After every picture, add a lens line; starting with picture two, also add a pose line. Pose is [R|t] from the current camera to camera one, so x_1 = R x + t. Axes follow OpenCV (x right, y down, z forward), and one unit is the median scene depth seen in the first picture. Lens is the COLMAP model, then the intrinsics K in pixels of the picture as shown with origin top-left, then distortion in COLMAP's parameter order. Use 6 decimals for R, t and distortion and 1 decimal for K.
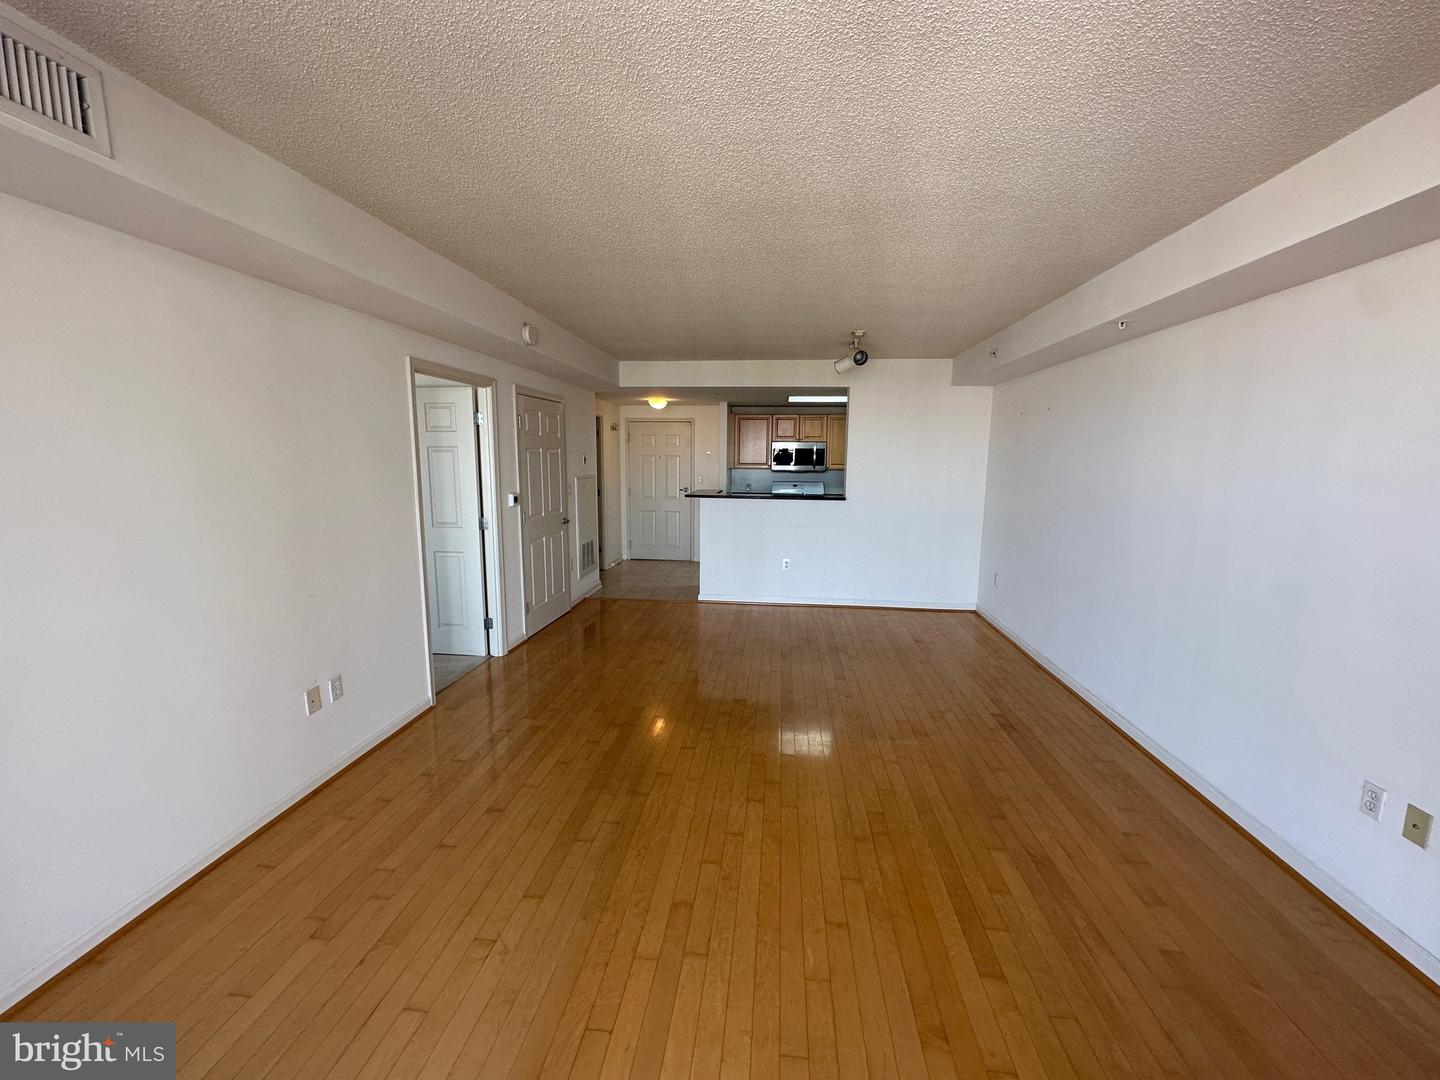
lens RADIAL K [[572.6, 0, 720.0], [0, 572.6, 540.0], [0, 0, 1]] dist [-0.001117, -0.000136]
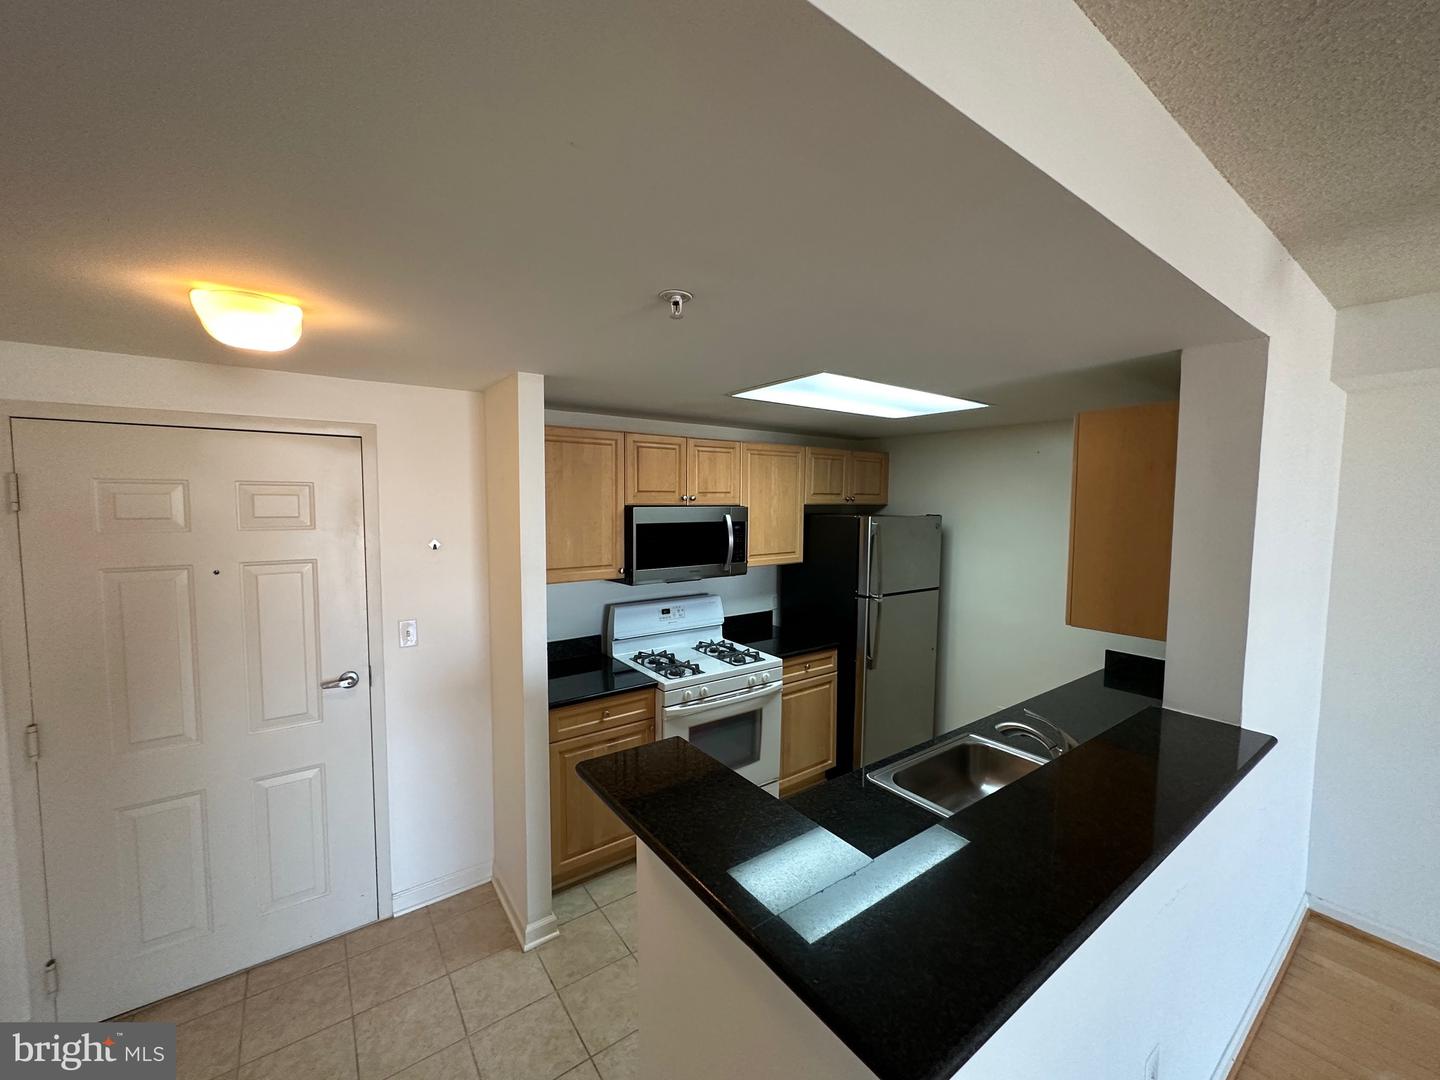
lens RADIAL K [[581.2, 0, 720.0], [0, 581.2, 540.0], [0, 0, 1]] dist [-0.000005, 0.000097]
pose [[0.730206, -0.053930, 0.681095, -0.122068], [0.099180, 0.994687, -0.027571, -0.135230], [-0.675990, 0.087683, 0.731675, 0.698804]]
